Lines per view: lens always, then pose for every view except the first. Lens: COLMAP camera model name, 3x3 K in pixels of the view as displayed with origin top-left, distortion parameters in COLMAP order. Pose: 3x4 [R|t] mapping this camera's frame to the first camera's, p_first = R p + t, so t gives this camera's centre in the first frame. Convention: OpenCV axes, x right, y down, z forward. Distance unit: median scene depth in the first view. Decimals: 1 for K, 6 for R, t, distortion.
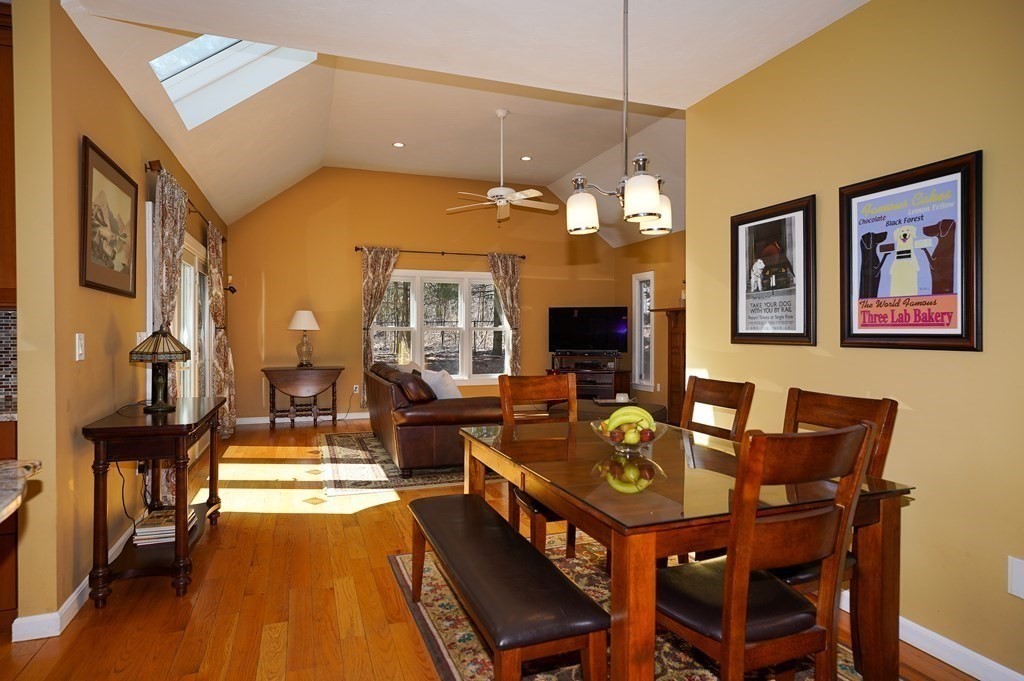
lens RADIAL K [[556.2, 0, 509.9], [0, 556.2, 335.7], [0, 0, 1]] dist [-0.003053, -0.000973]
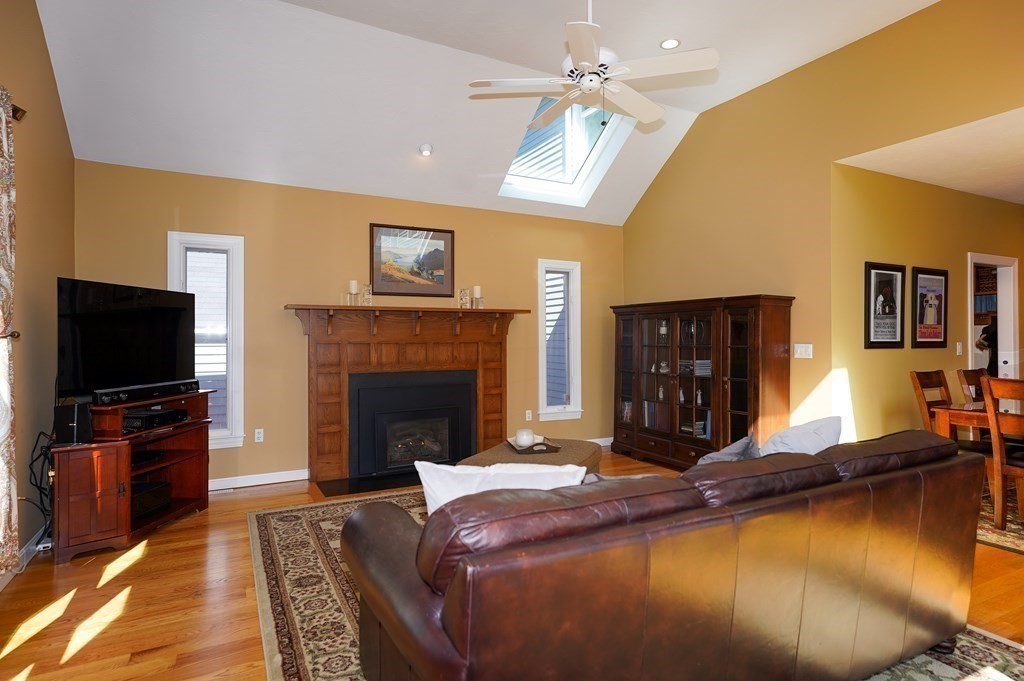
lens RADIAL K [[556.2, 0, 510.8], [0, 556.2, 338.9], [0, 0, 1]] dist [-0.003053, -0.000973]
pose [[-0.114133, 0.000672, 0.993465, -1.019978], [0.010113, 0.999949, 0.000485, -0.024021], [-0.993414, 0.010102, -0.114134, 2.276875]]
